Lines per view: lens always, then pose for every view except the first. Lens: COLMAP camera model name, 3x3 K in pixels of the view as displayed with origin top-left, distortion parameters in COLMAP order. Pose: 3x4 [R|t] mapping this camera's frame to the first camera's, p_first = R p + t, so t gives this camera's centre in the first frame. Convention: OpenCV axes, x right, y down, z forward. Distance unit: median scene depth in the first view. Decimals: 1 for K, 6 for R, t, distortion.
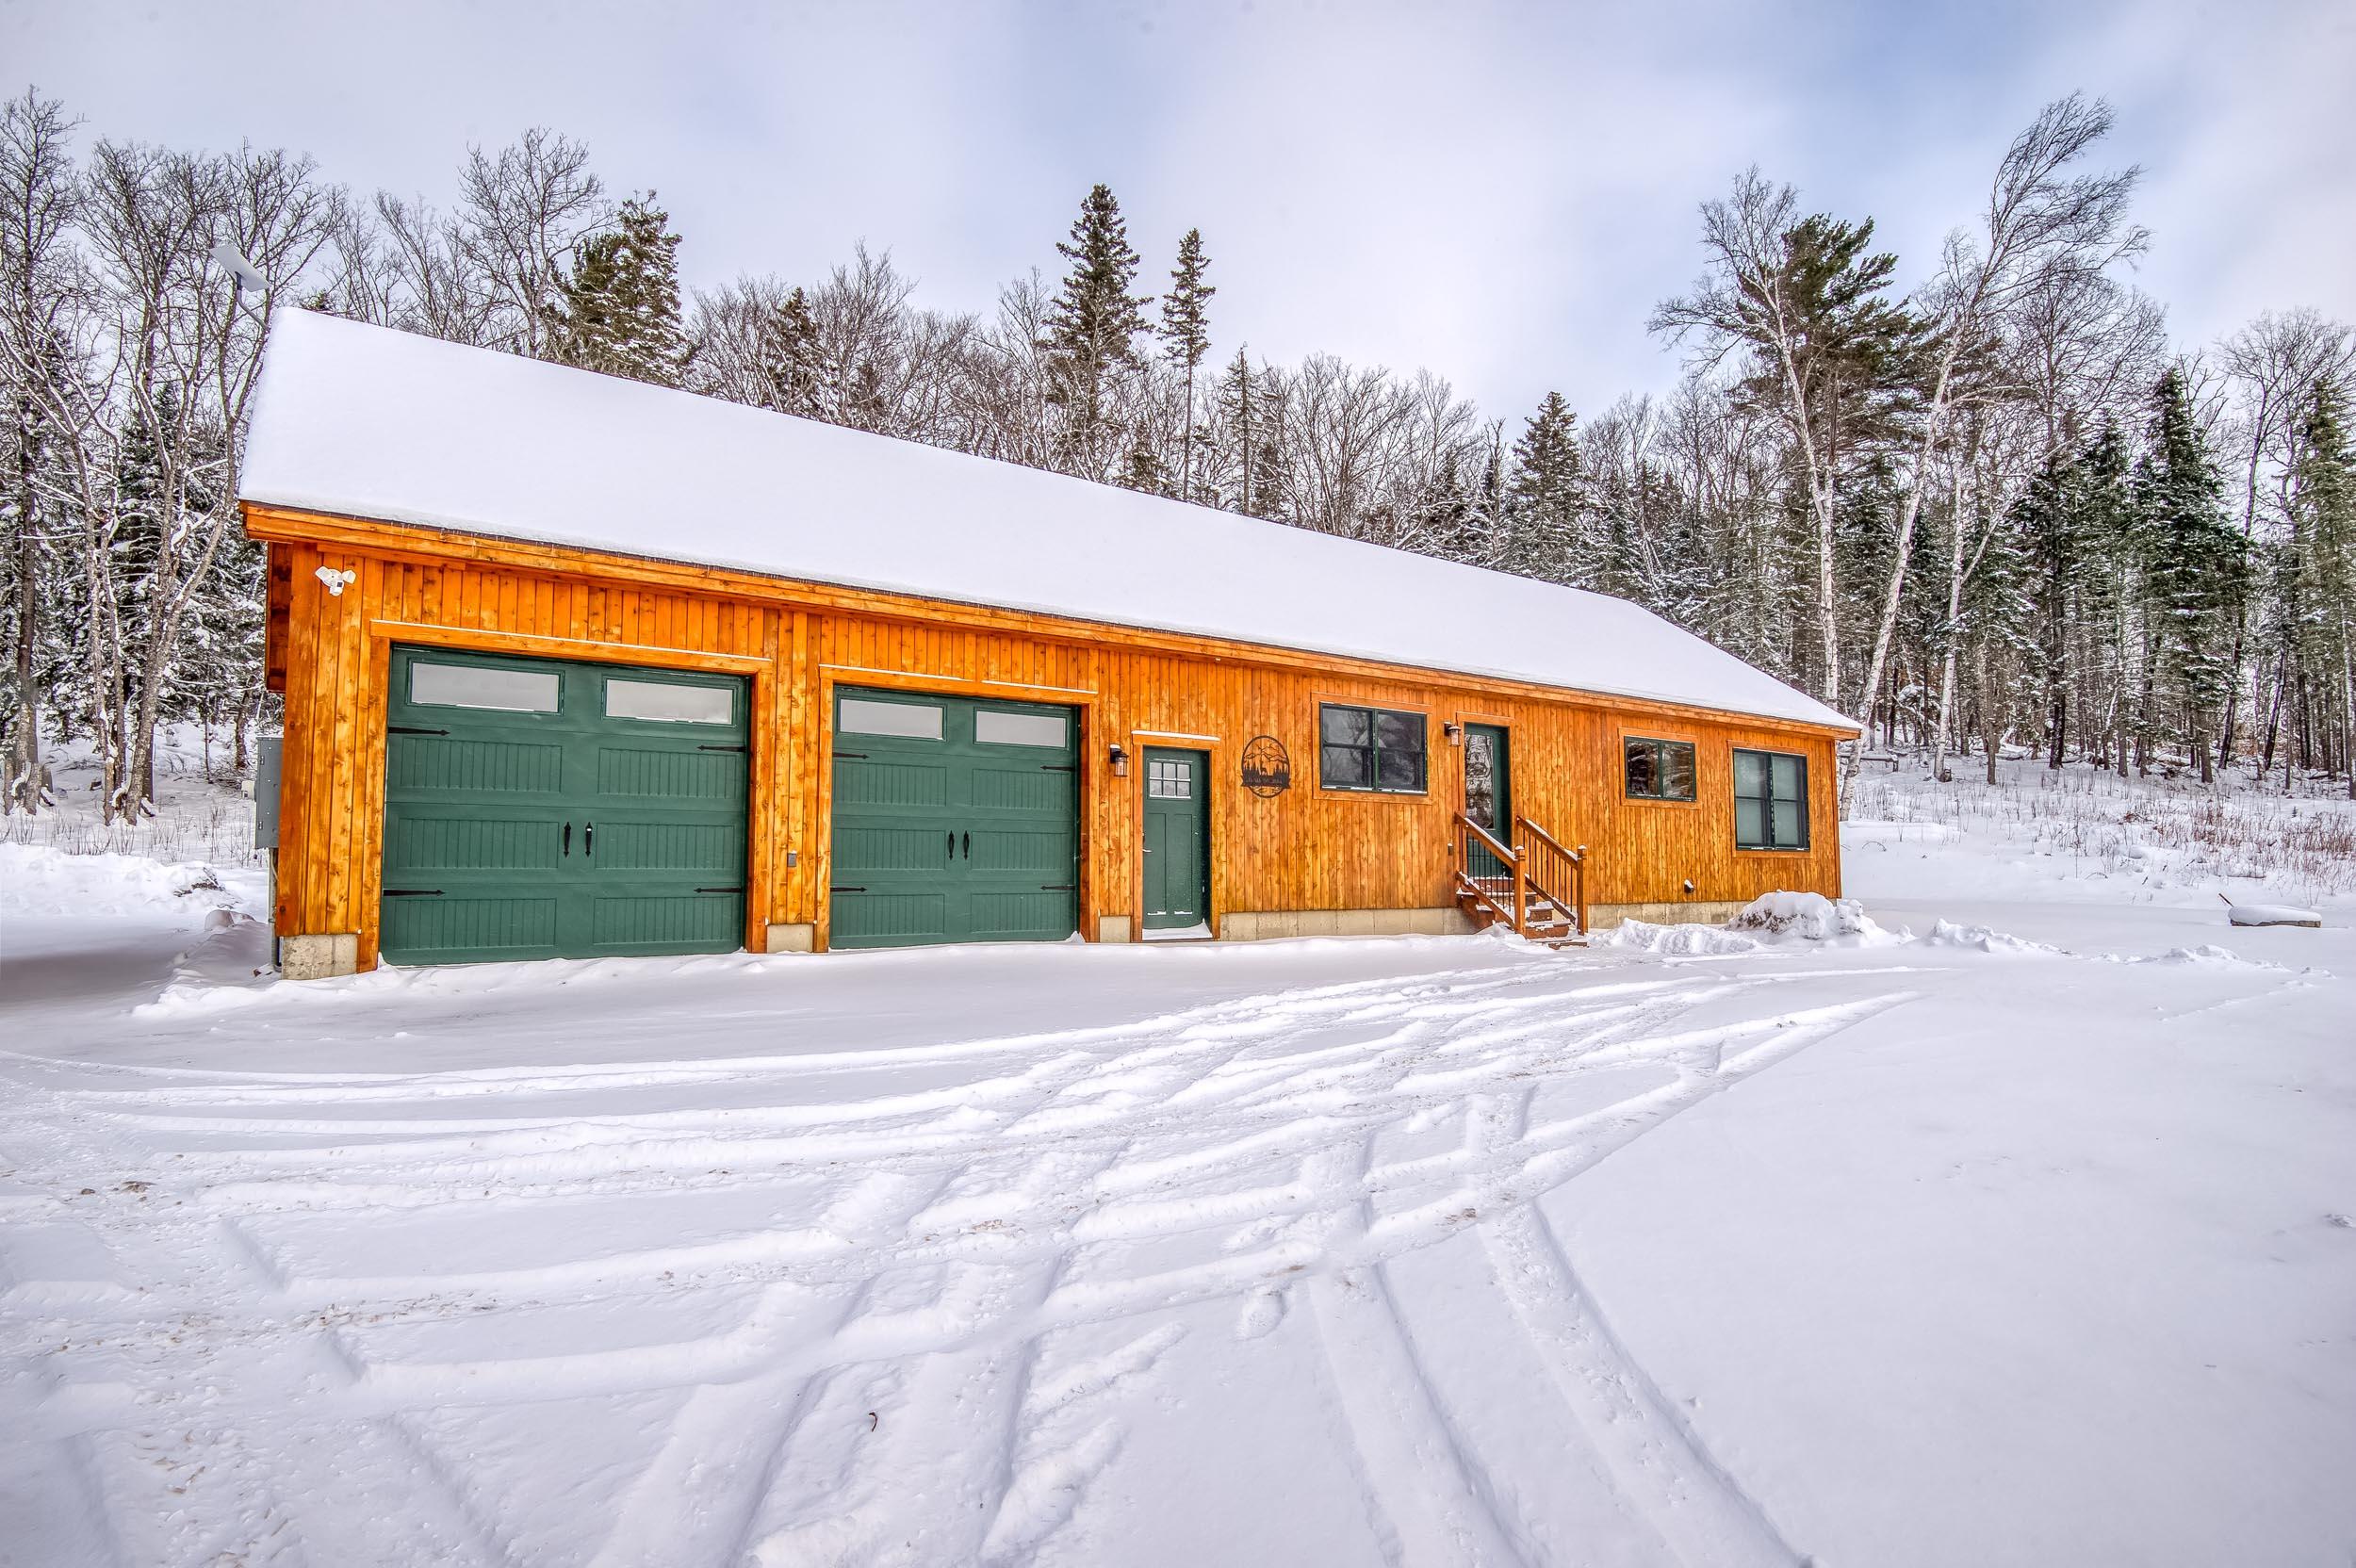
lens RADIAL K [[1265.0, 0, 1180.8], [0, 1265.0, 780.7], [0, 0, 1]] dist [-0.030108, -0.000800]
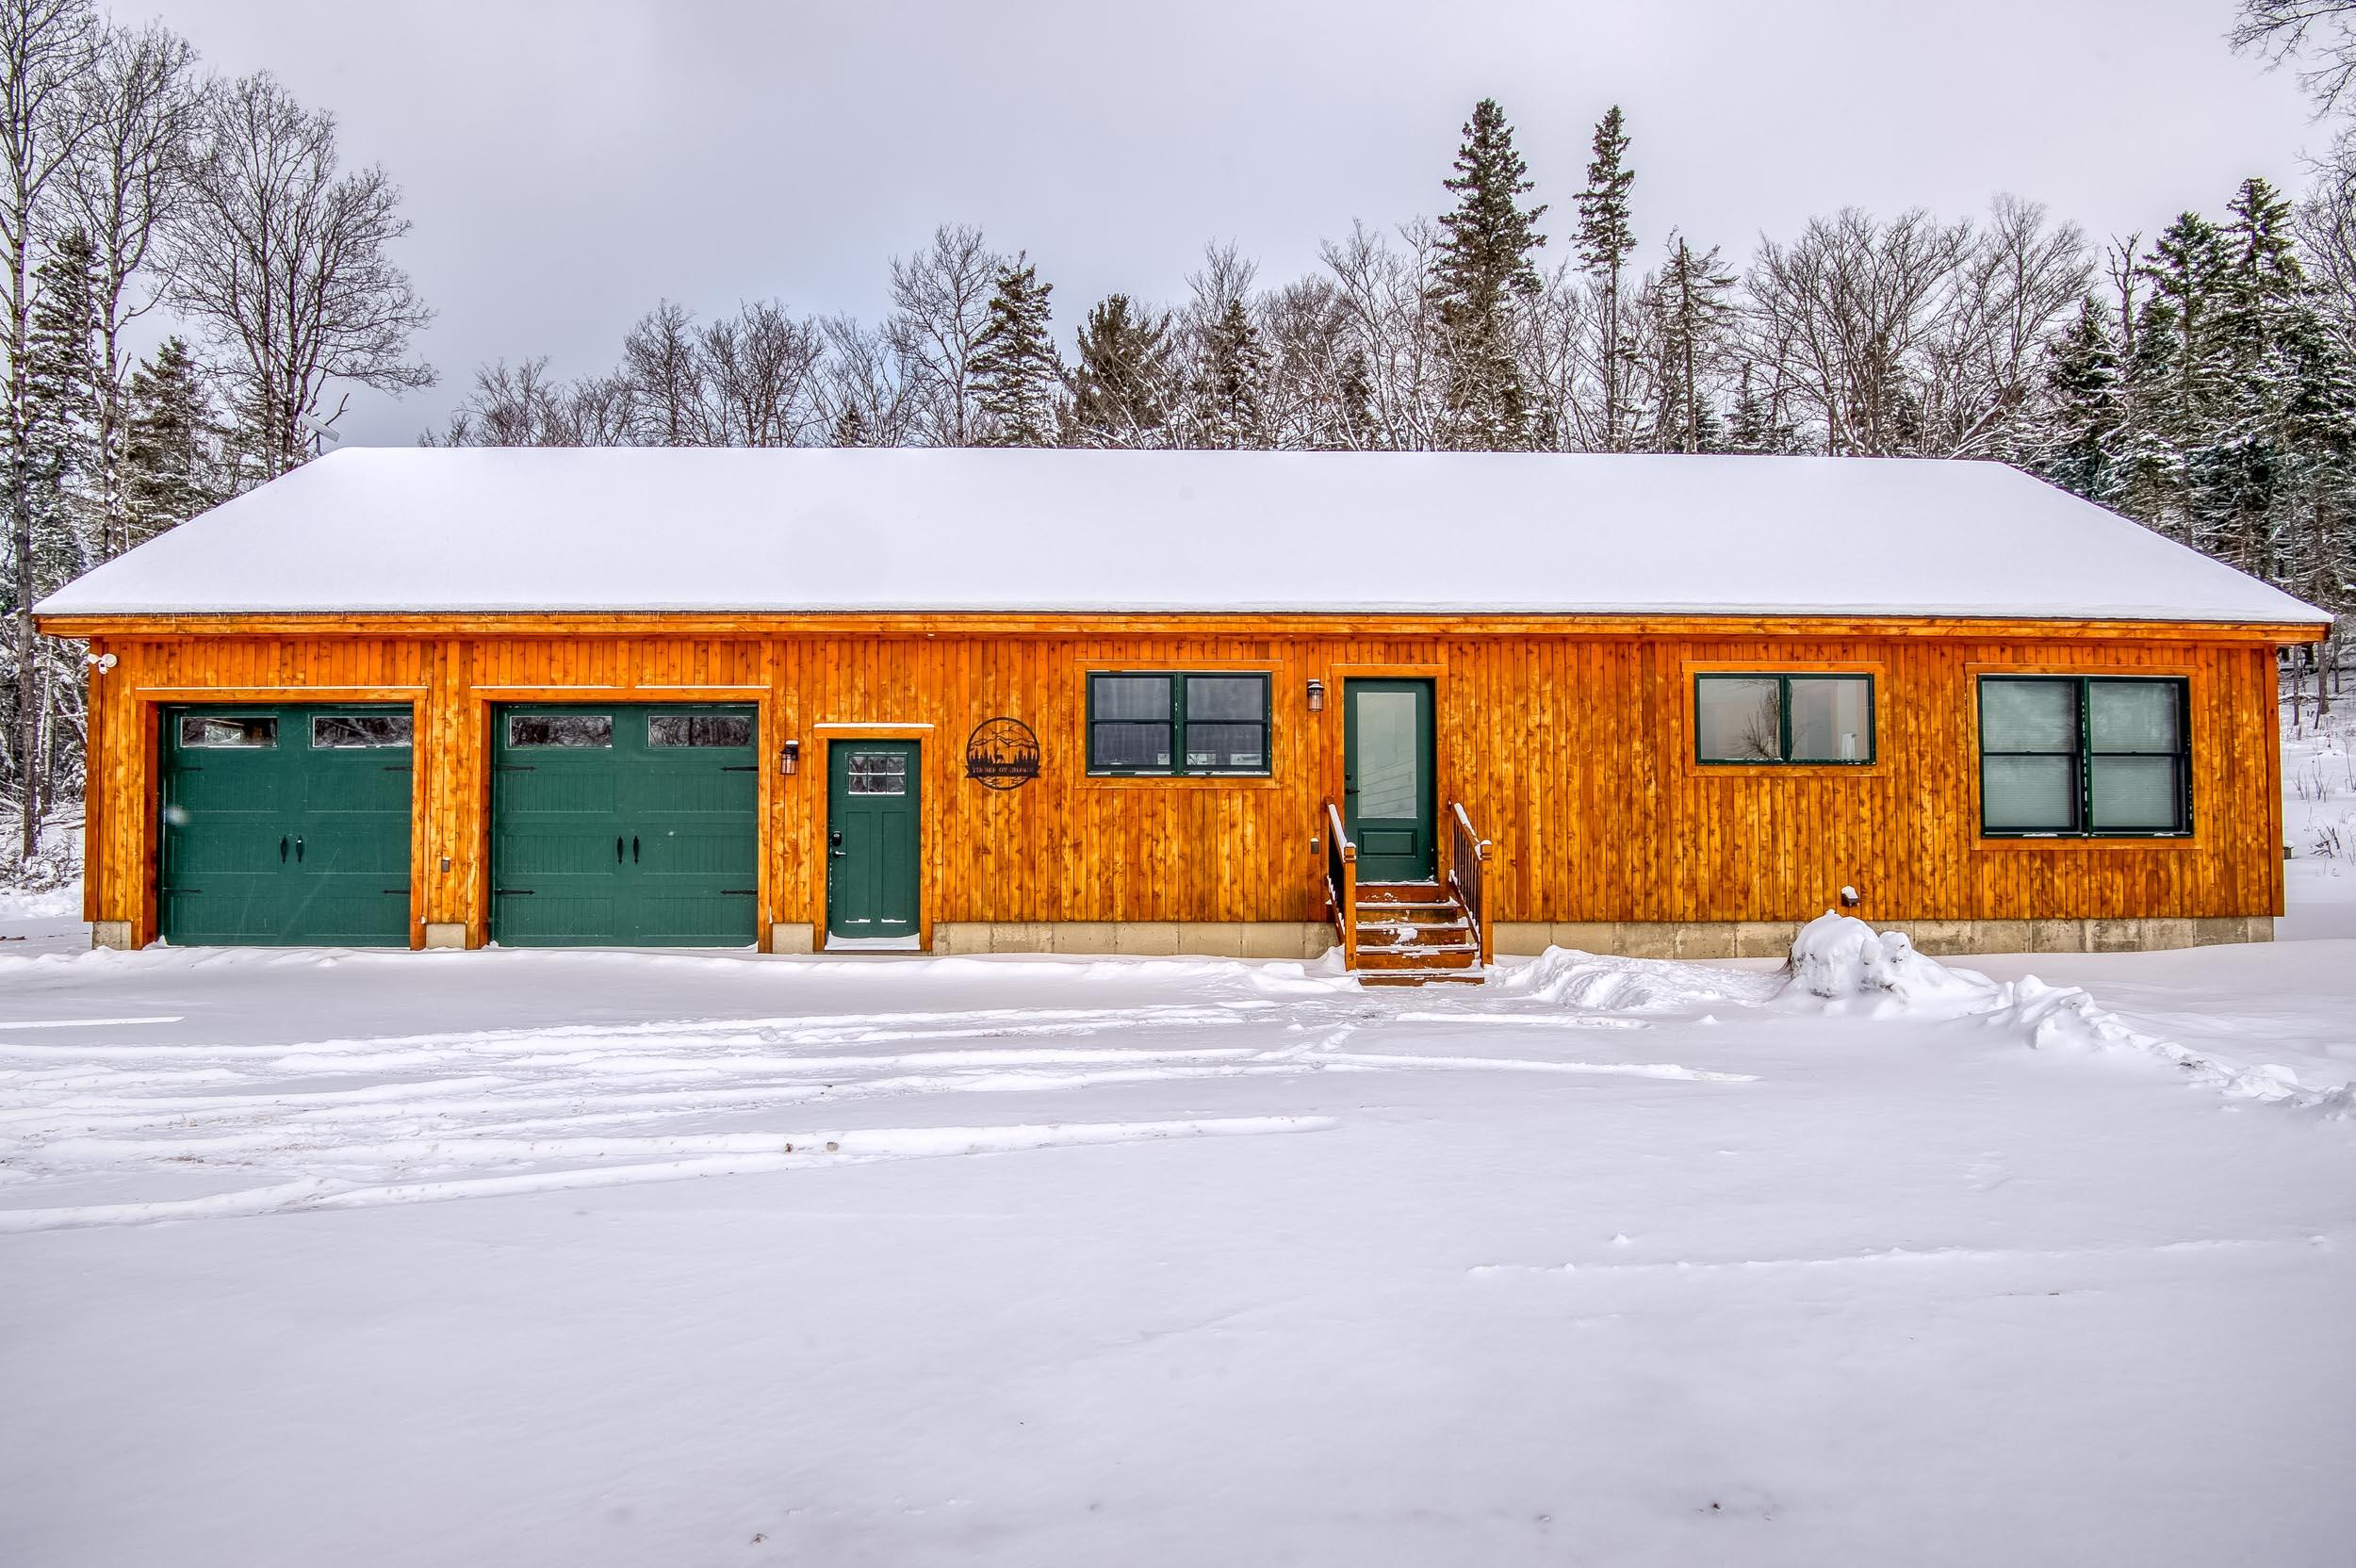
lens RADIAL K [[1220.5, 0, 1180.3], [0, 1220.5, 814.1], [0, 0, 1]] dist [-0.024481, -0.014478]
pose [[0.813158, -0.019664, -0.581711, 0.669430], [0.043413, 0.998694, 0.026926, 0.013429], [0.580422, -0.047149, 0.812950, 0.409932]]
